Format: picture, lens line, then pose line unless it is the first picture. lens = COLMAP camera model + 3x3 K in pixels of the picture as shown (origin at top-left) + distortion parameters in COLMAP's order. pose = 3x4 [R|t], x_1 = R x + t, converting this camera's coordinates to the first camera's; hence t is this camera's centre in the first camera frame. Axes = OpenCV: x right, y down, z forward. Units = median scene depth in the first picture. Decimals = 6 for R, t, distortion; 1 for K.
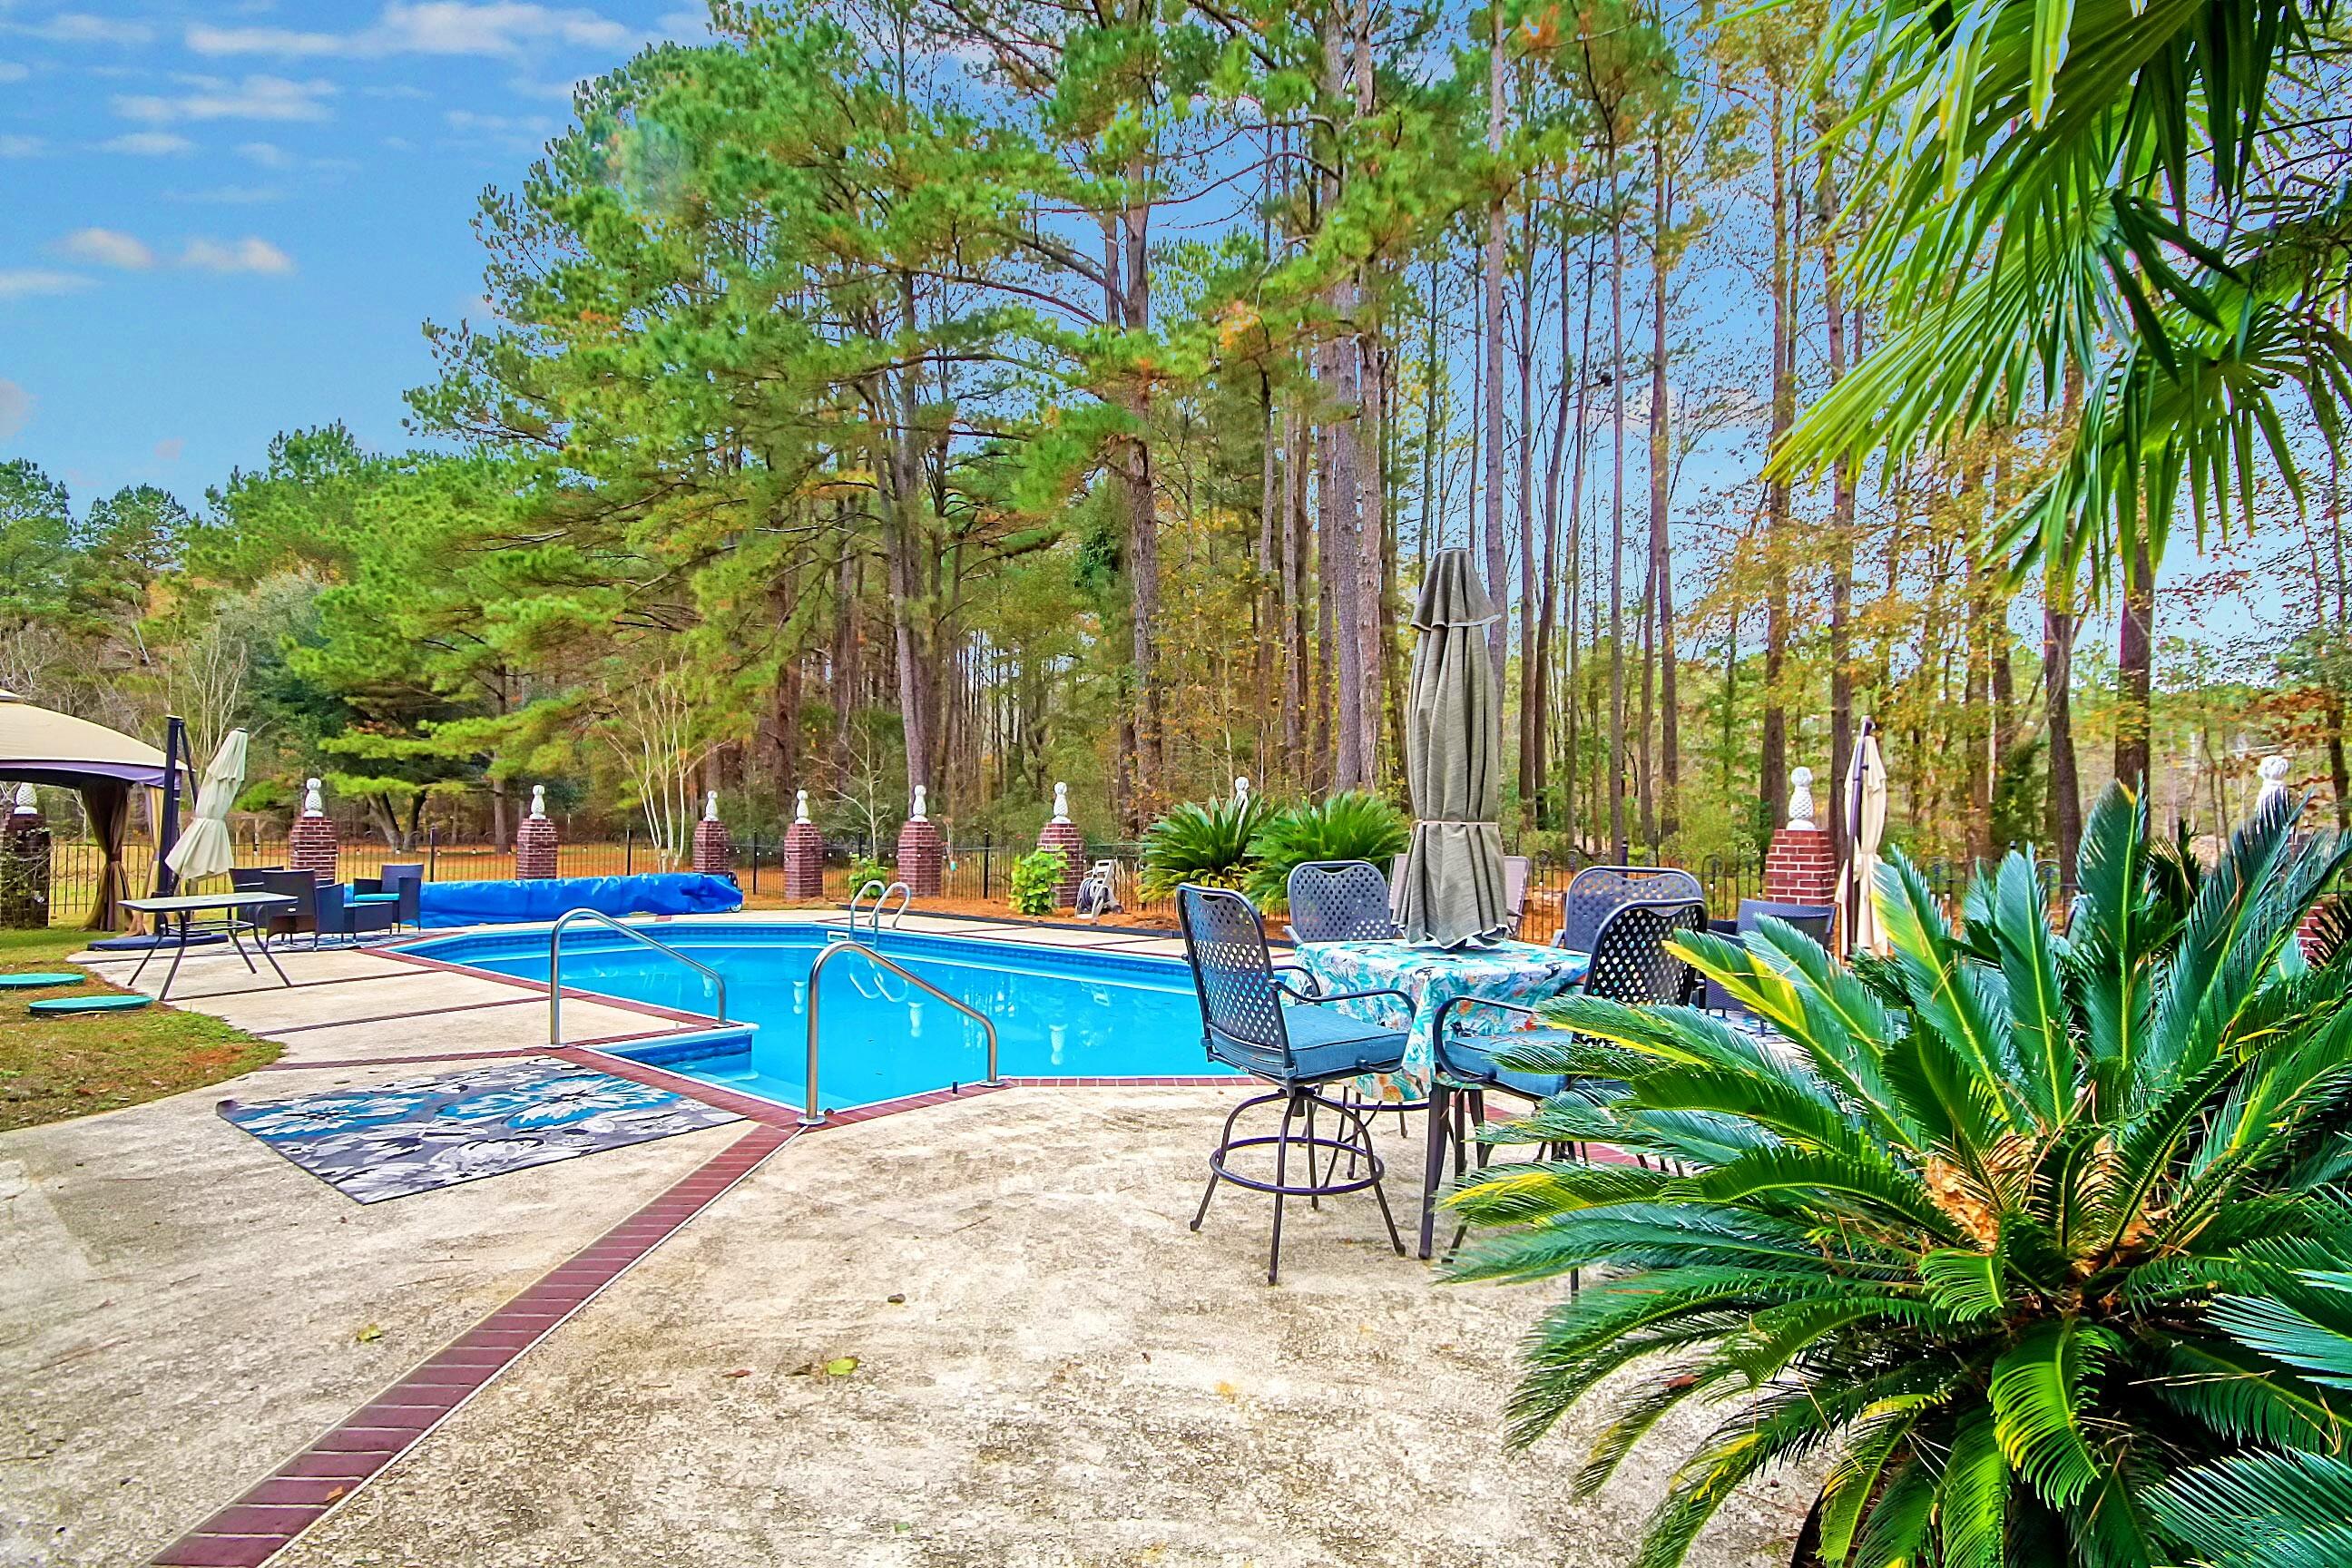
lens RADIAL K [[1238.5, 0, 1176.0], [0, 1238.5, 784.0], [0, 0, 1]] dist [0.020135, -0.021444]
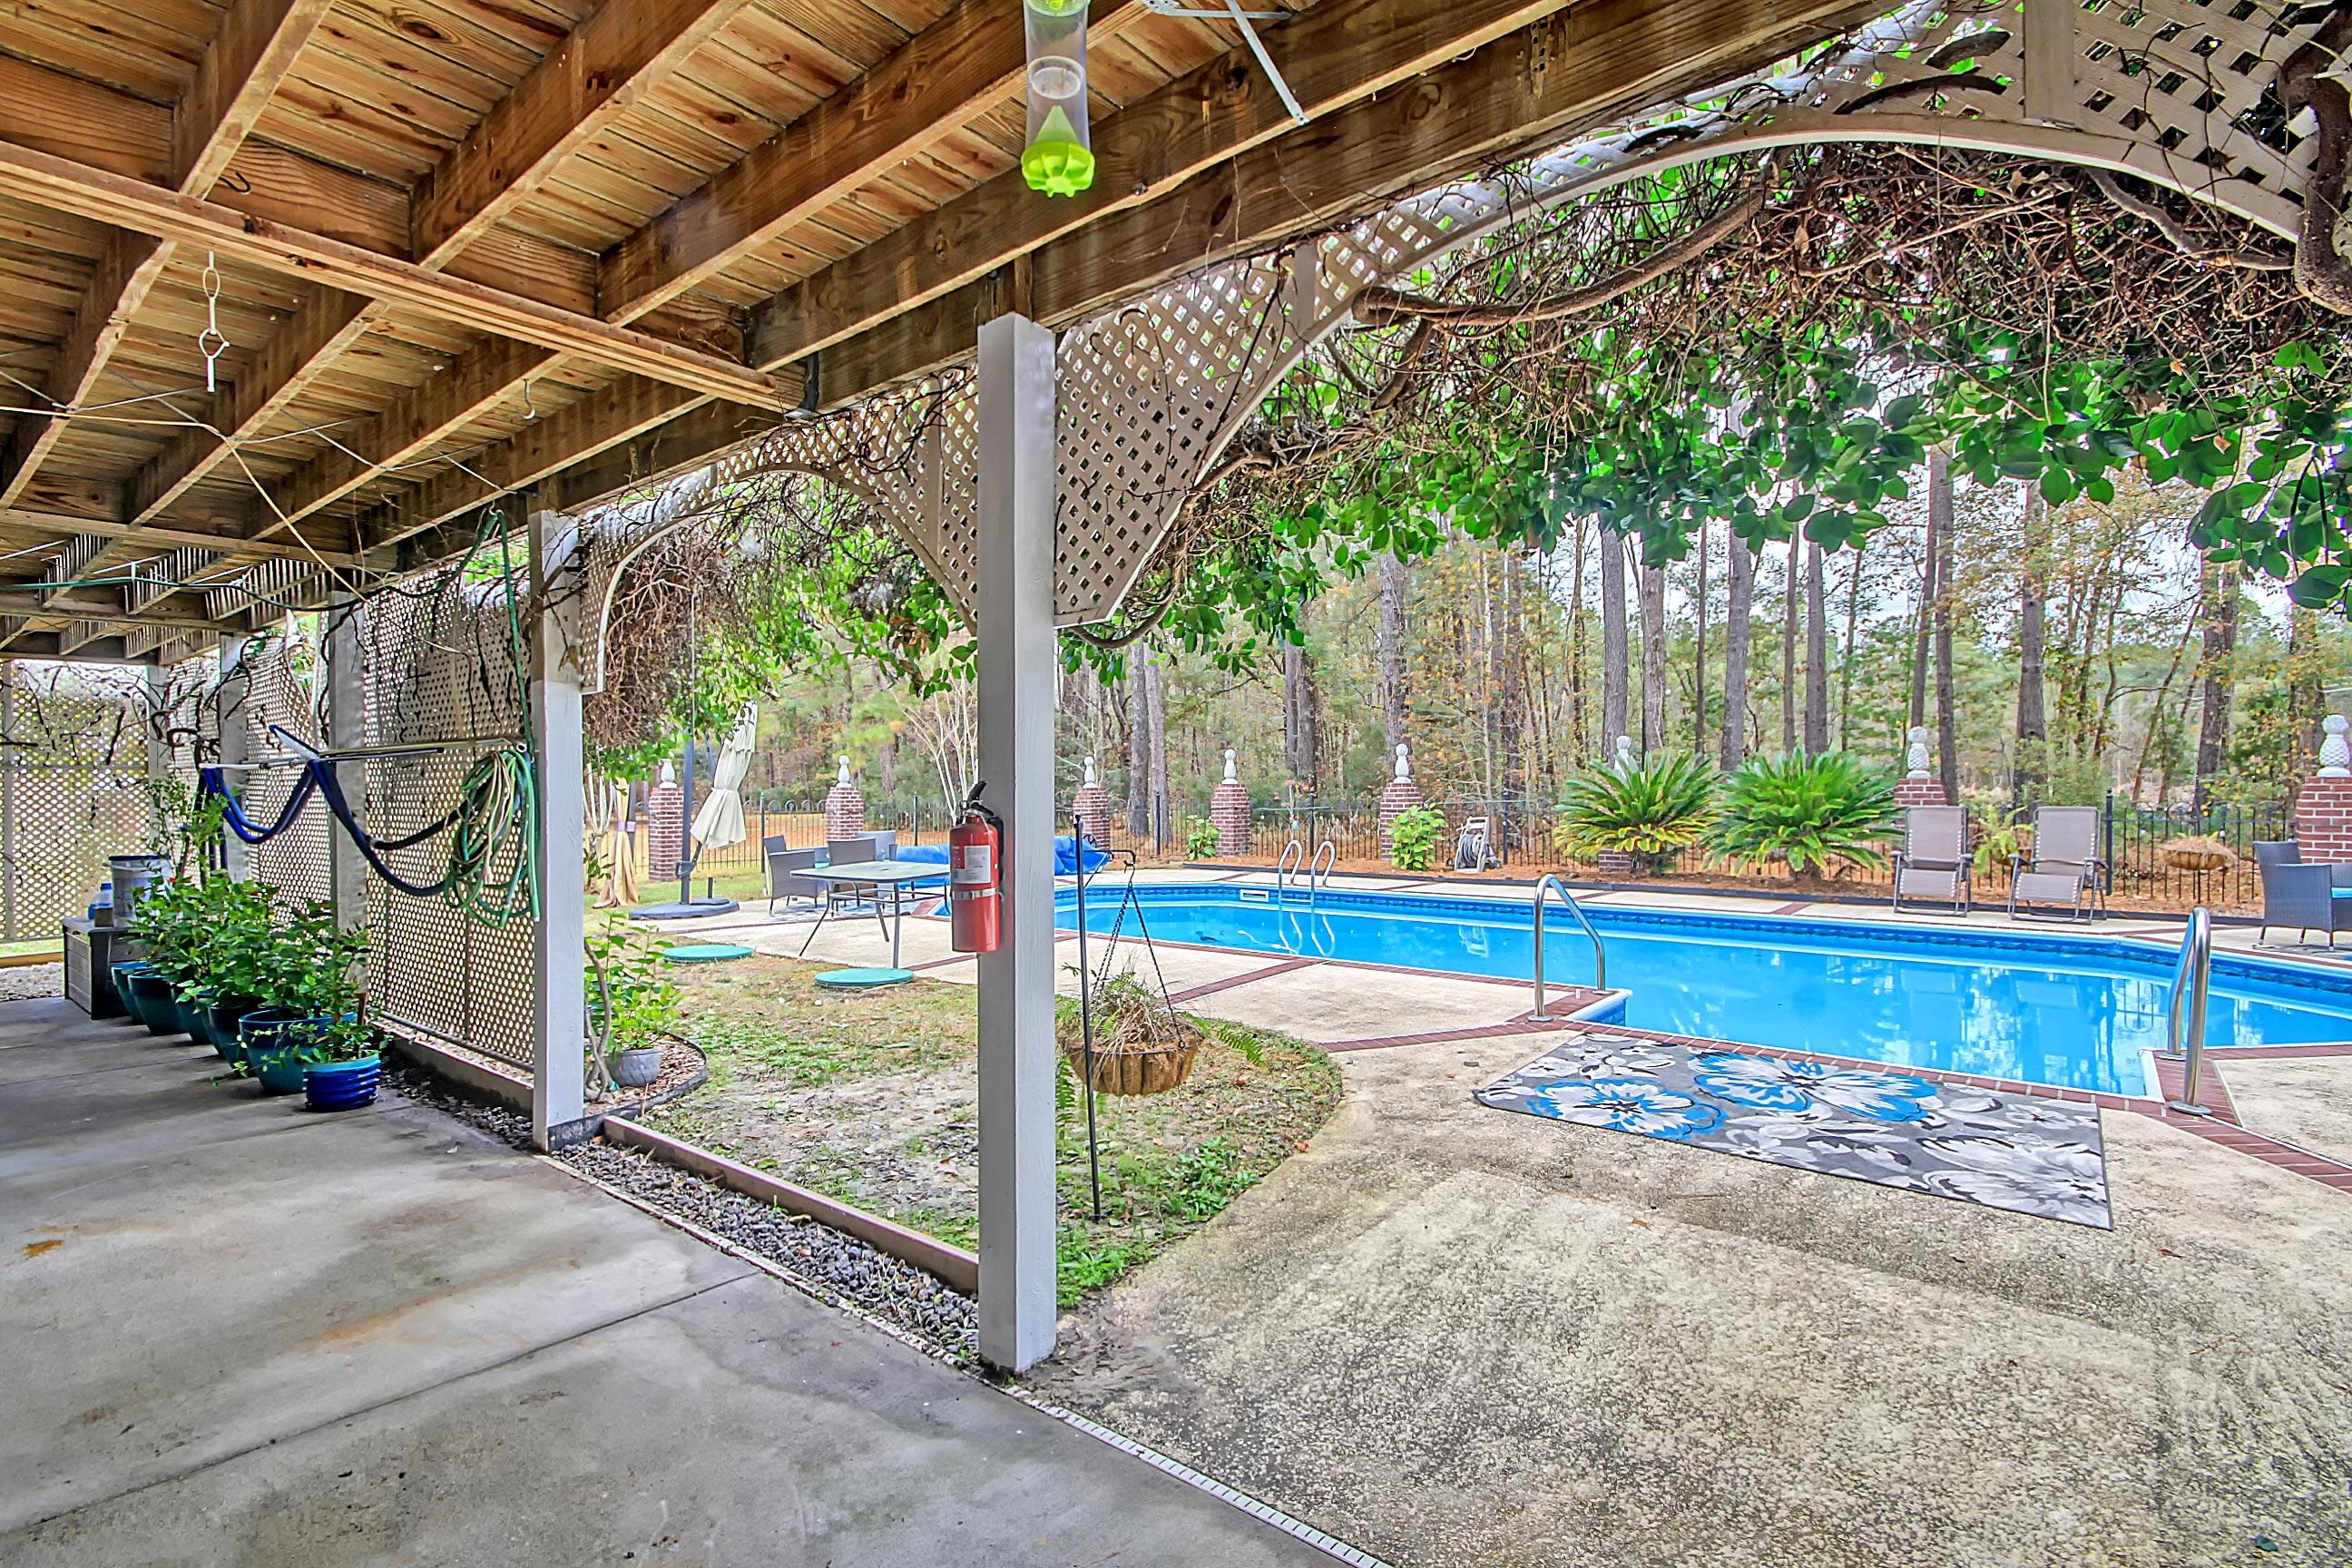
lens RADIAL K [[1120.7, 0, 1176.0], [0, 1120.7, 784.0], [0, 0, 1]] dist [0.003733, -0.013497]
pose [[0.999257, -0.016533, -0.034803, -1.031695], [0.017608, 0.999369, 0.030834, -0.001645], [0.034271, -0.031424, 0.998918, 0.184732]]
